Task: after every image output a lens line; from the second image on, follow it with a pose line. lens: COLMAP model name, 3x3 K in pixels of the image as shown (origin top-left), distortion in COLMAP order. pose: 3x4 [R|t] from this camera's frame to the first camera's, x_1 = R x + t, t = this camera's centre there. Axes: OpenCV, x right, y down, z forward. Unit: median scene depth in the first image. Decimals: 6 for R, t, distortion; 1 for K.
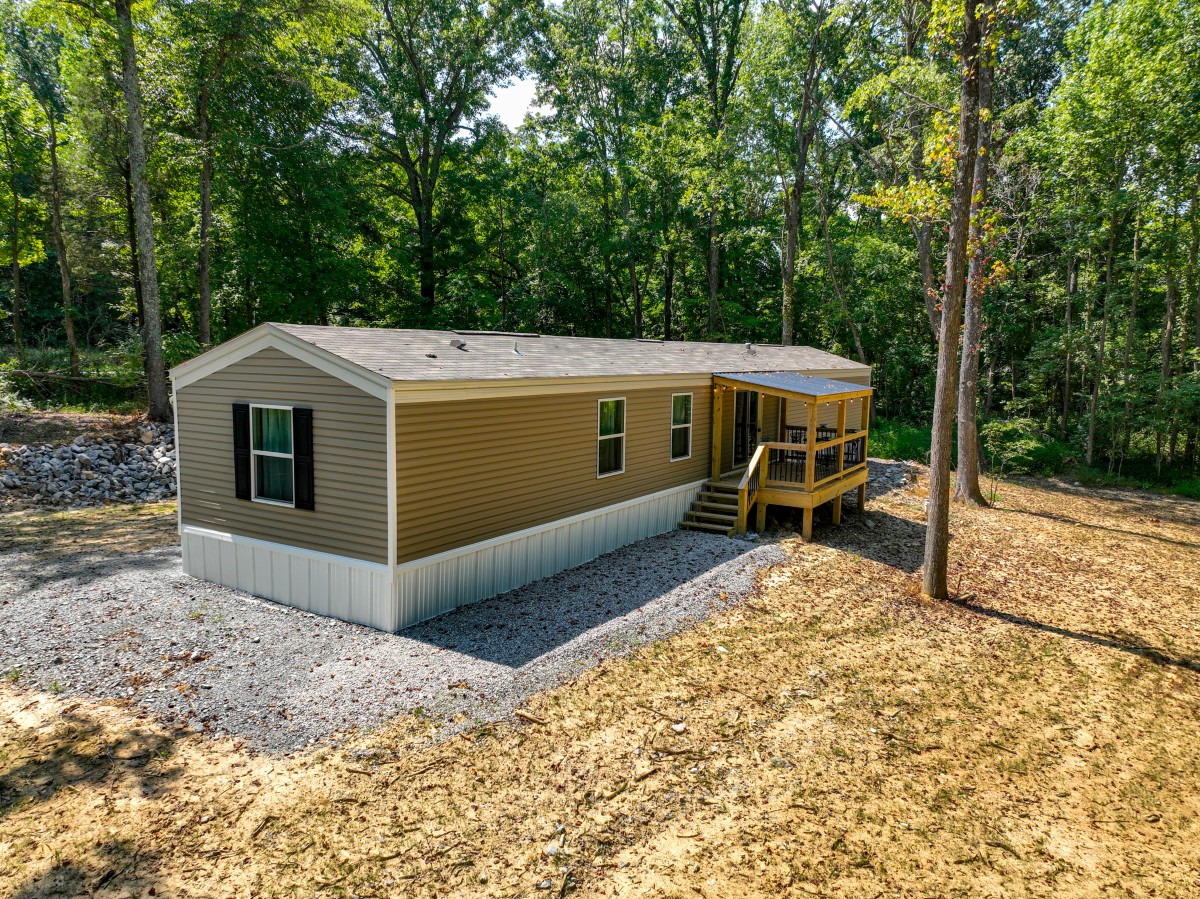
lens RADIAL K [[834.4, 0, 600.0], [0, 834.4, 449.5], [0, 0, 1]] dist [0.005206, 0.000628]
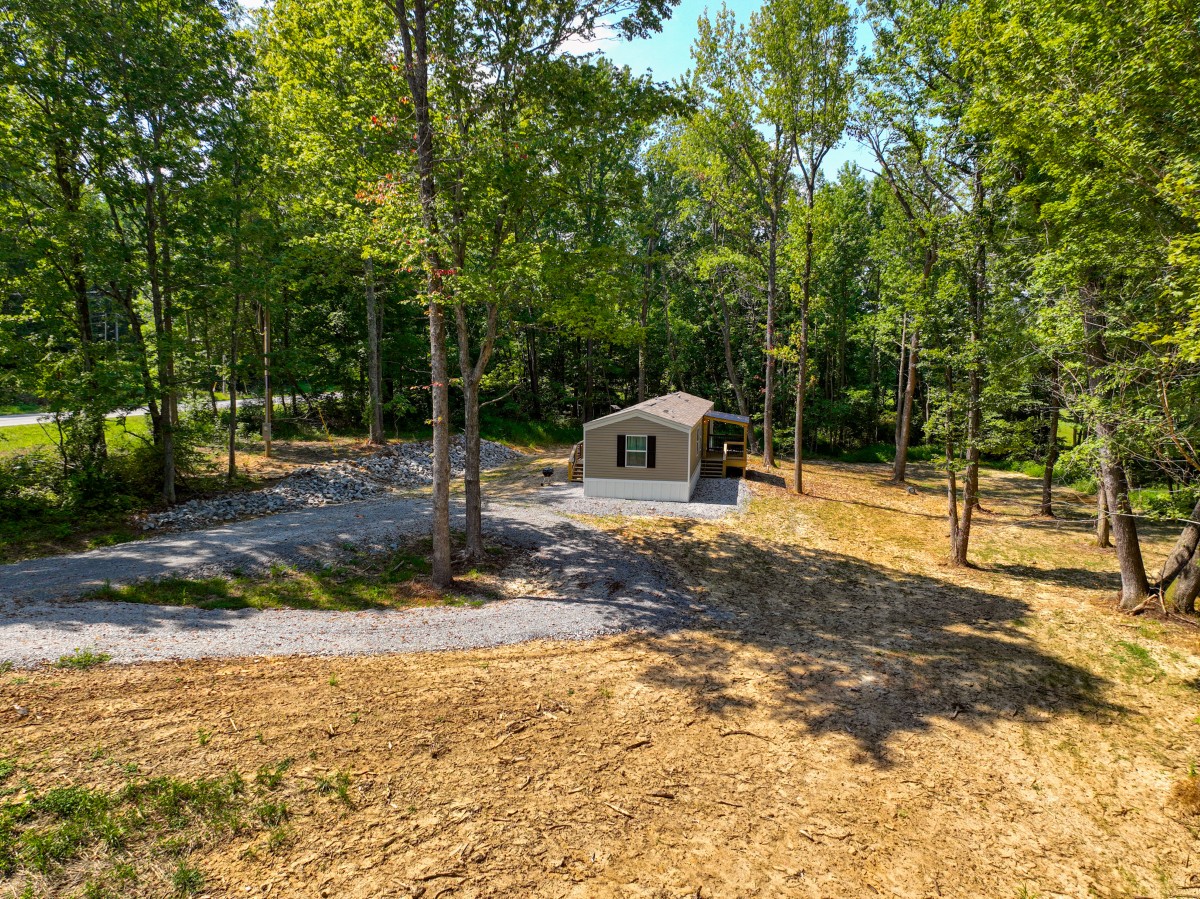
lens RADIAL K [[834.4, 0, 600.0], [0, 834.4, 449.5], [0, 0, 1]] dist [0.005206, 0.000628]
pose [[0.928625, -0.034597, 0.369404, -1.654983], [0.034283, 0.999385, 0.007417, -0.027521], [-0.369433, 0.005777, 0.929239, -1.842775]]
